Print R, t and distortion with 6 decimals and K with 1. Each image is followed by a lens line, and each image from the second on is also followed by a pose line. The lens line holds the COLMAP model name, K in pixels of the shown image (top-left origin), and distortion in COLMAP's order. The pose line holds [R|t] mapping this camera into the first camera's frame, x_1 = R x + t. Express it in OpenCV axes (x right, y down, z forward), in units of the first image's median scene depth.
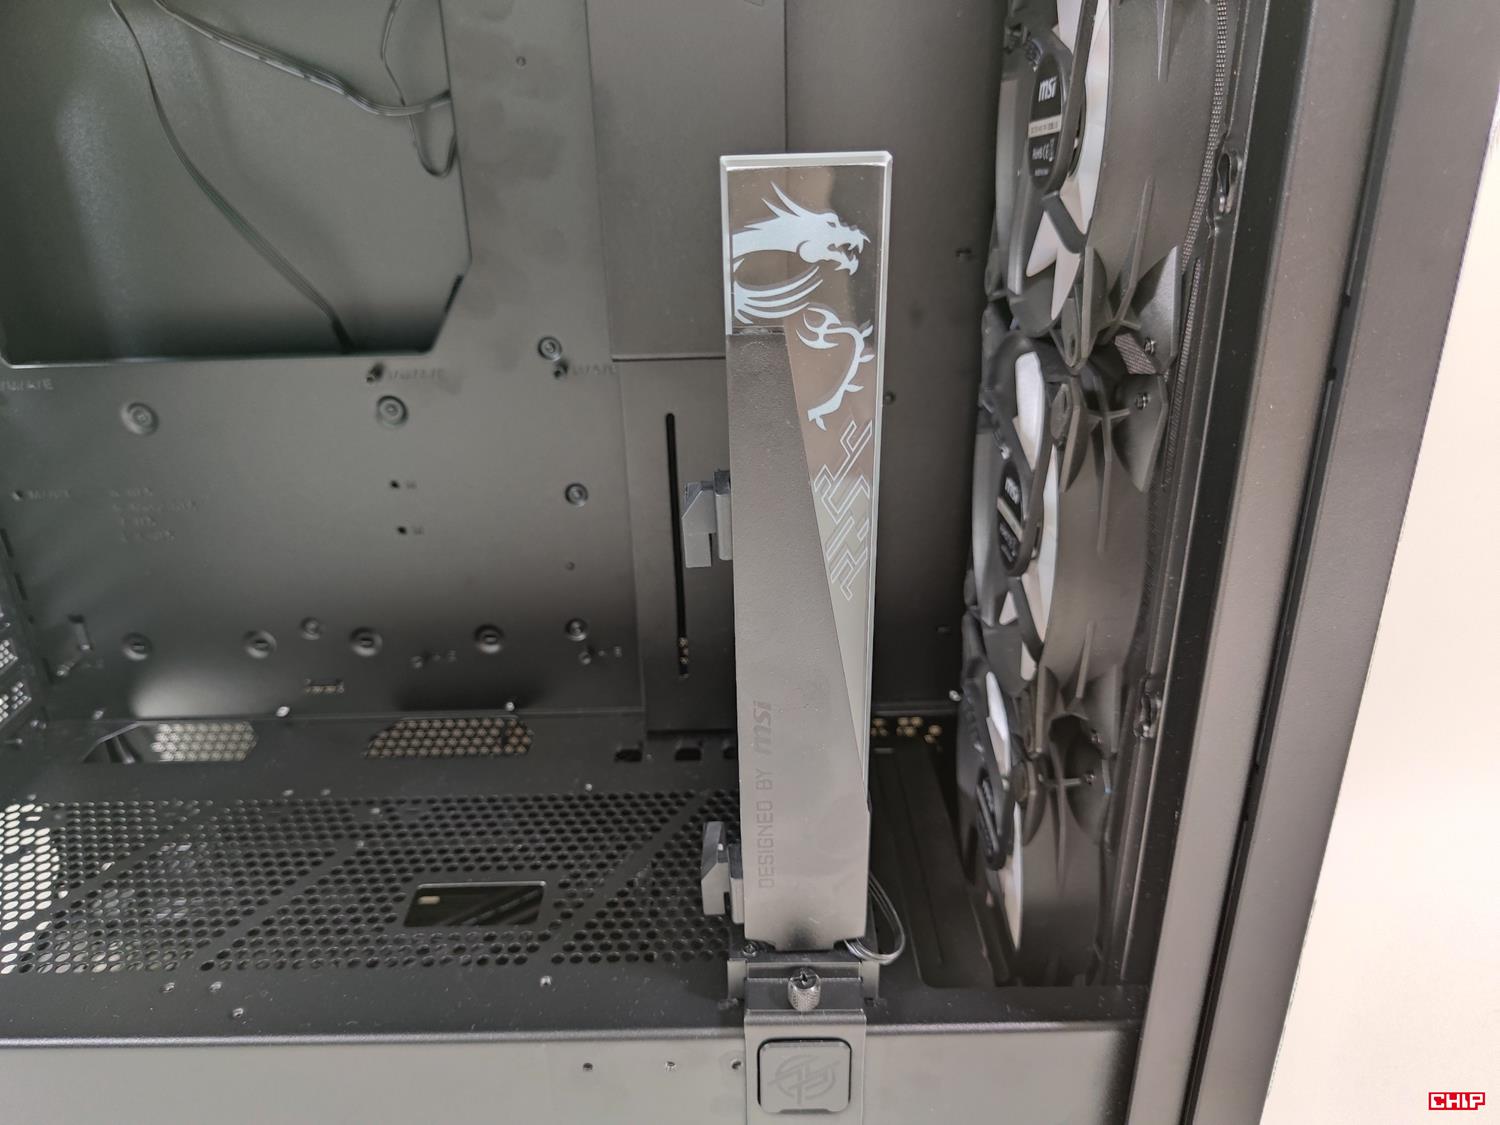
lens RADIAL K [[1109.9, 0, 744.8], [0, 1109.9, 566.1], [0, 0, 1]] dist [-0.002004, -0.004215]
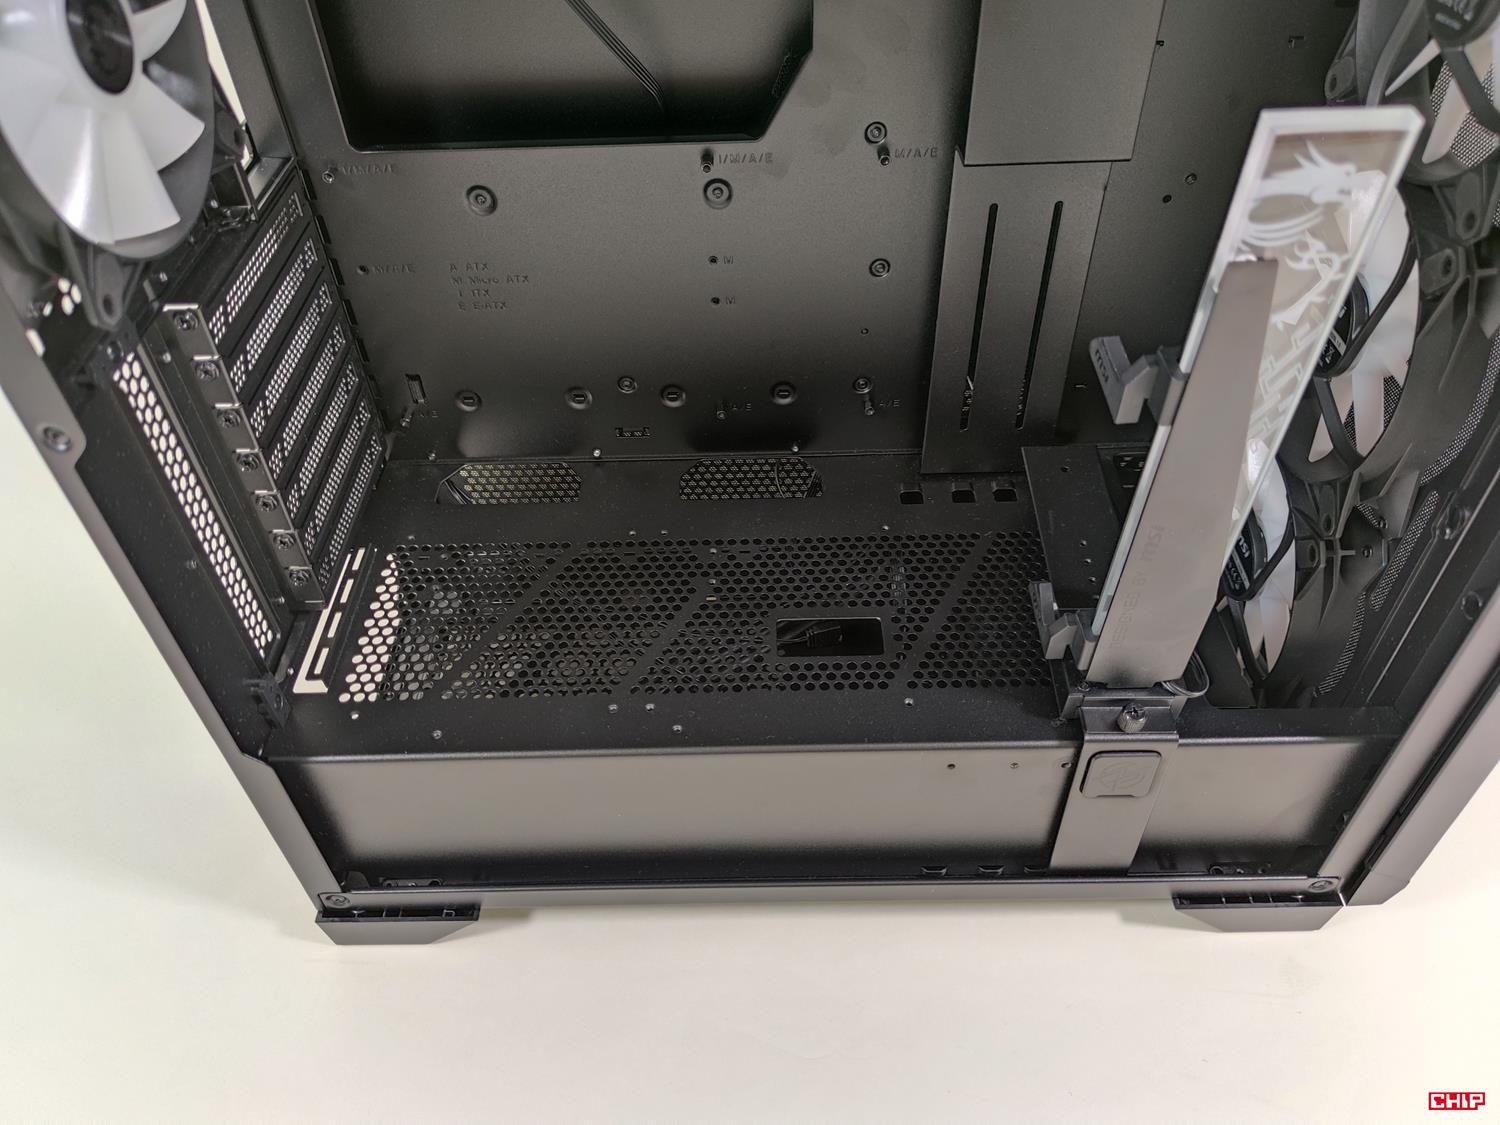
lens RADIAL K [[1100.1, 0, 746.0], [0, 1100.1, 563.2], [0, 0, 1]] dist [0.057265, -0.096570]
pose [[0.999938, -0.000612, -0.011128, -0.357271], [0.004450, 0.937381, 0.348277, -0.224532], [0.010218, -0.348304, 0.937326, -0.144163]]
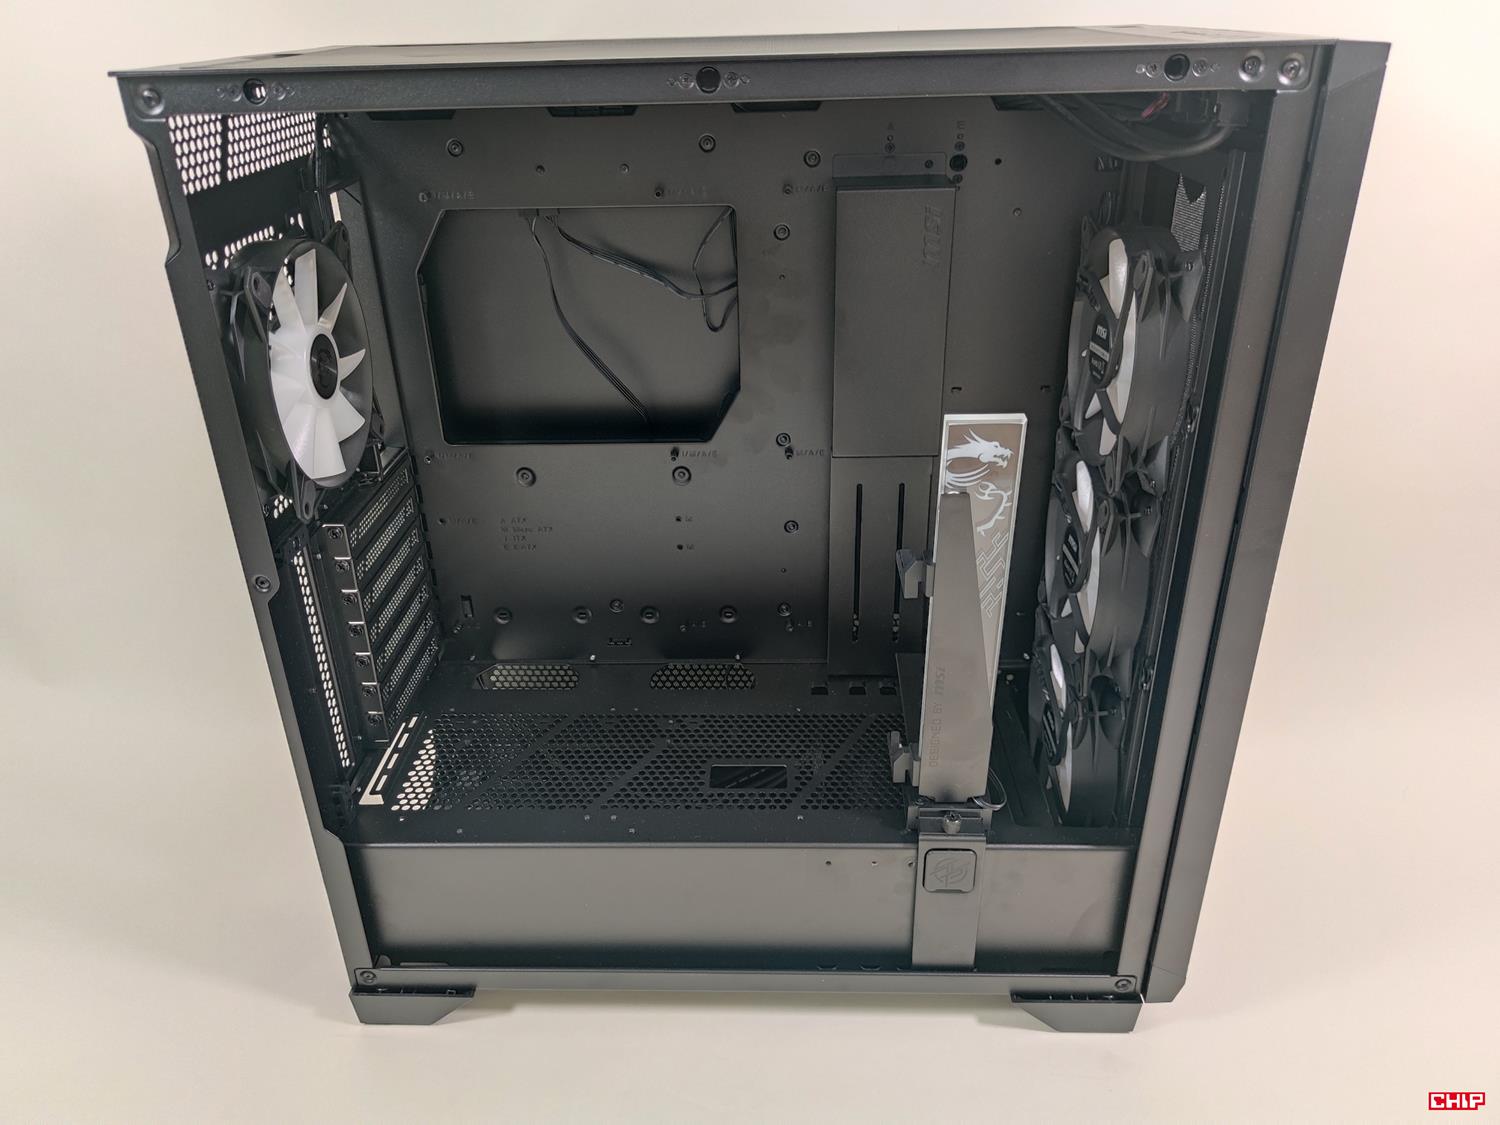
lens RADIAL K [[1086.2, 0, 746.5], [0, 1086.2, 547.8], [0, 0, 1]] dist [0.009656, -0.001749]
pose [[0.999330, 0.017464, -0.032178, -0.219164], [-0.015981, 0.998825, 0.045761, -0.137478], [0.032939, -0.045216, 0.998434, -0.728798]]
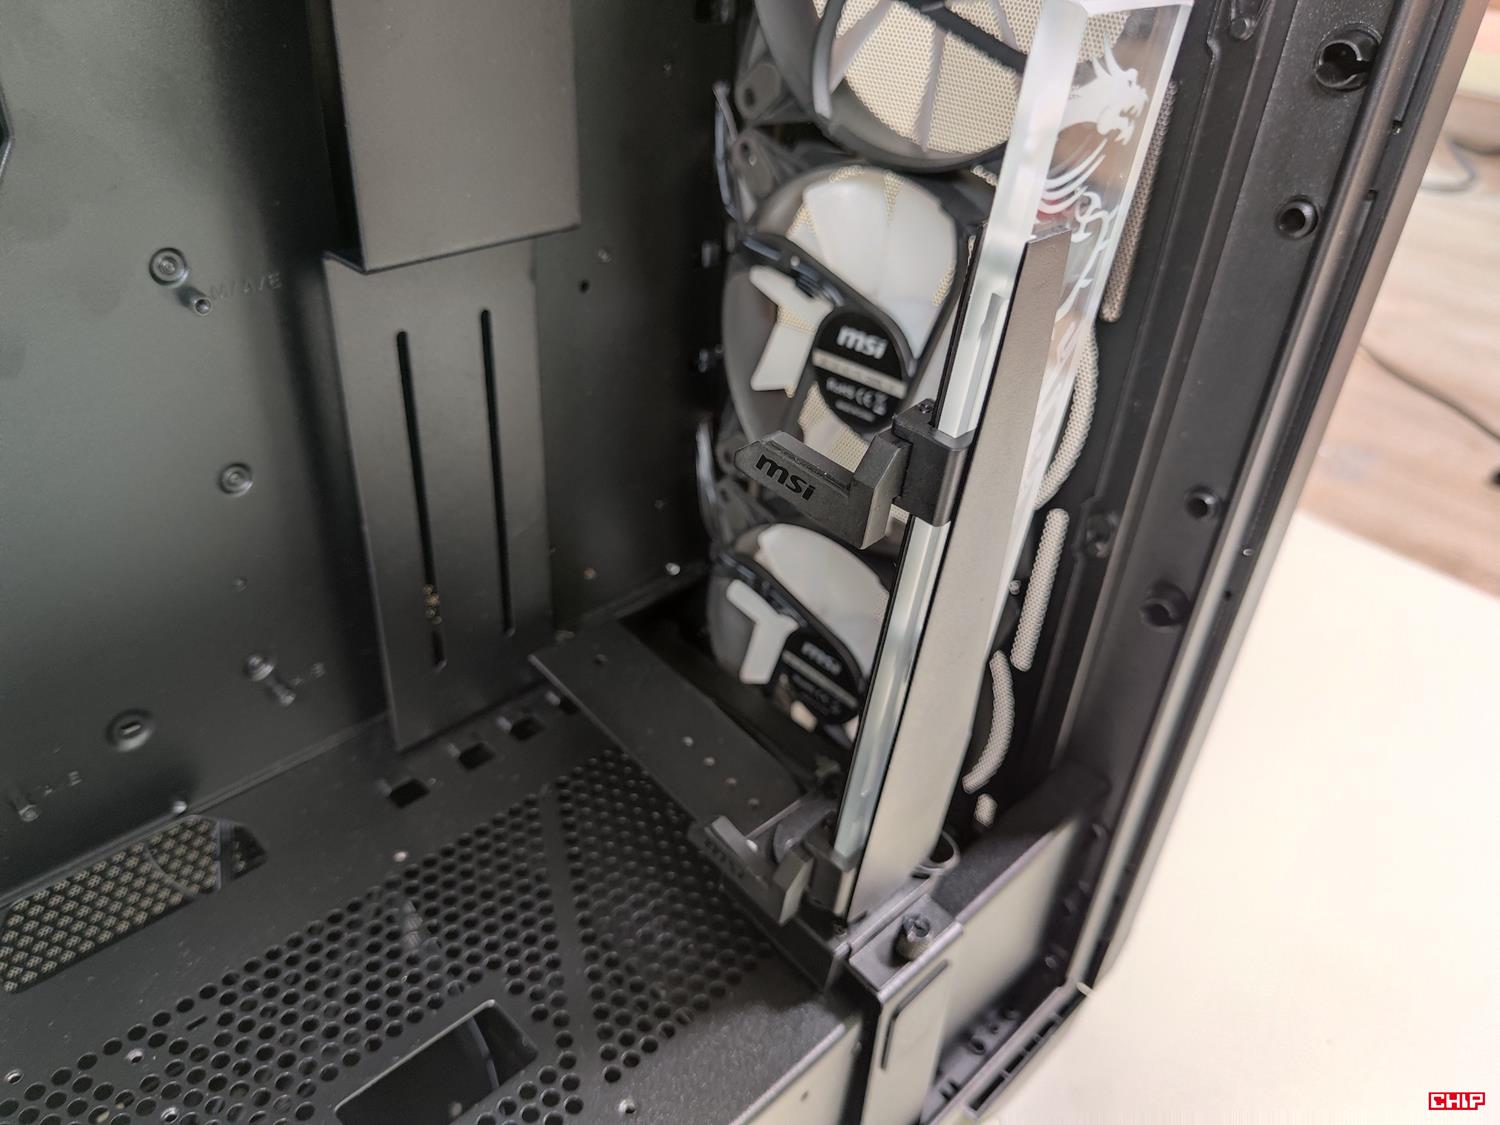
lens RADIAL K [[1129.6, 0, 750.0], [0, 1129.6, 562.5], [0, 0, 1]] dist [0.000896, -0.045580]
pose [[0.712438, -0.334388, 0.616942, -0.479906], [0.208666, 0.940347, 0.268711, -0.176033], [-0.669994, -0.062705, 0.739714, 0.392537]]
